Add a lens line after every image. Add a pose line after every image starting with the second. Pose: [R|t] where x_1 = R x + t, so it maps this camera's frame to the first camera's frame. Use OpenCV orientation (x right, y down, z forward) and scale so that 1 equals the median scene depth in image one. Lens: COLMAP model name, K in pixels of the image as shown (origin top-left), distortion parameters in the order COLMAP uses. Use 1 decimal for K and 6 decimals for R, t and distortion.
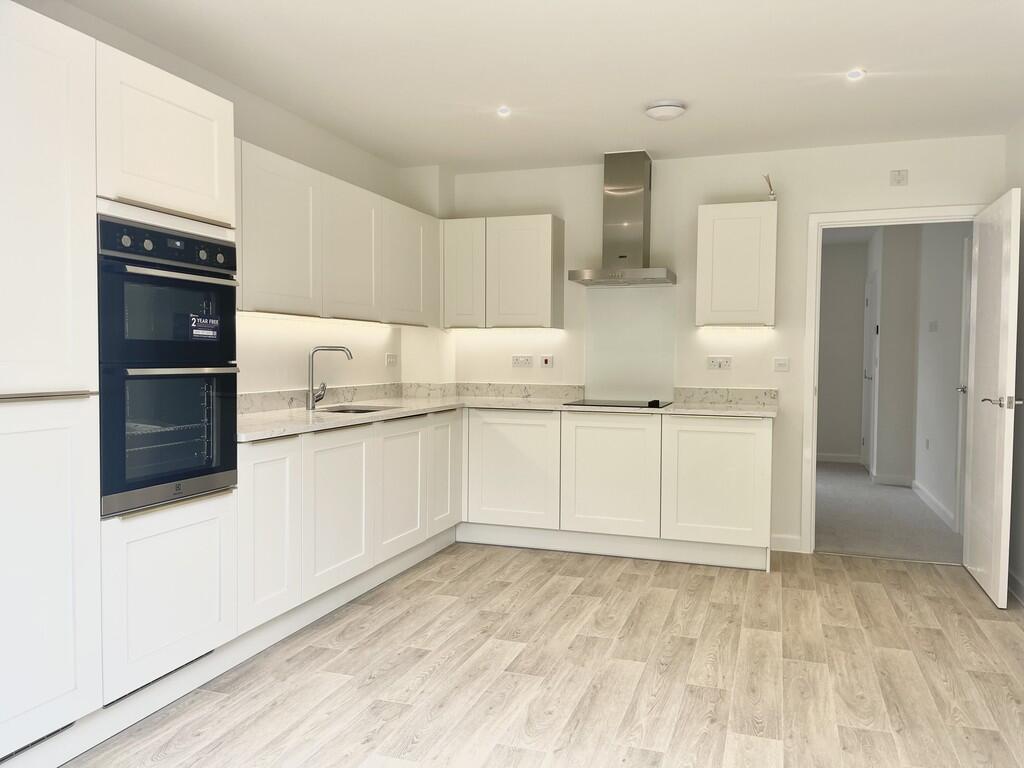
lens RADIAL K [[780.9, 0, 512.7], [0, 780.9, 383.3], [0, 0, 1]] dist [0.041359, -0.006579]
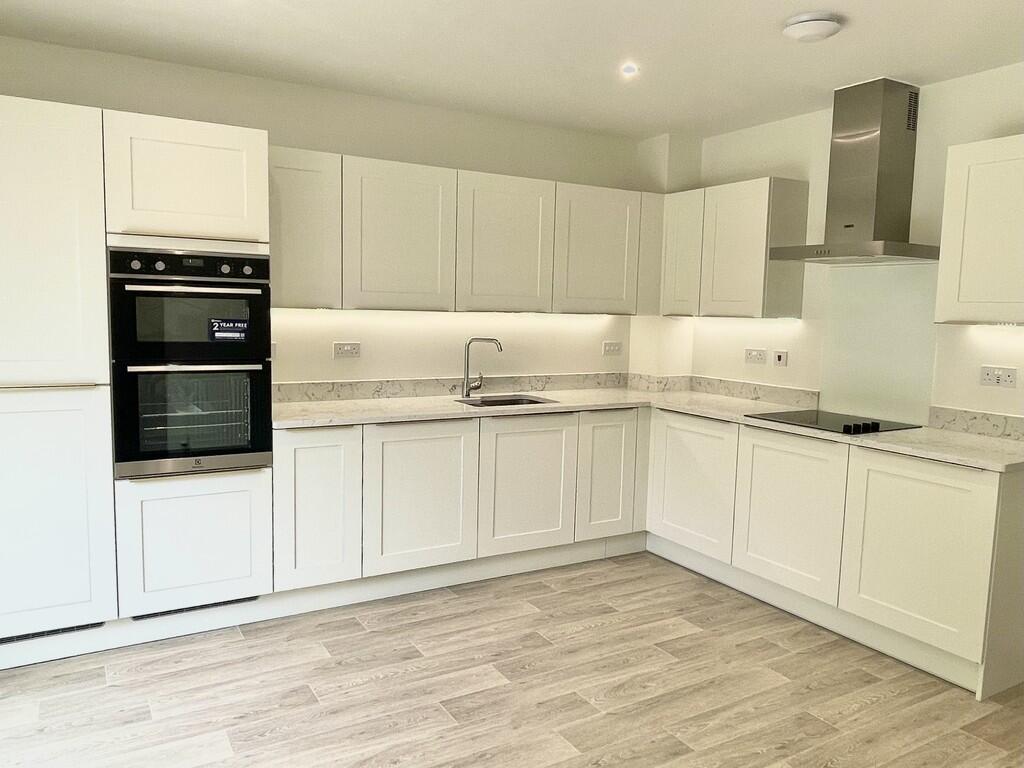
lens RADIAL K [[752.3, 0, 509.0], [0, 752.3, 386.8], [0, 0, 1]] dist [0.006298, -0.022769]
pose [[0.750738, 0.078863, -0.655876, 0.453516], [-0.039777, 0.996444, 0.074283, -0.058940], [0.659402, -0.029678, 0.751205, 0.288170]]
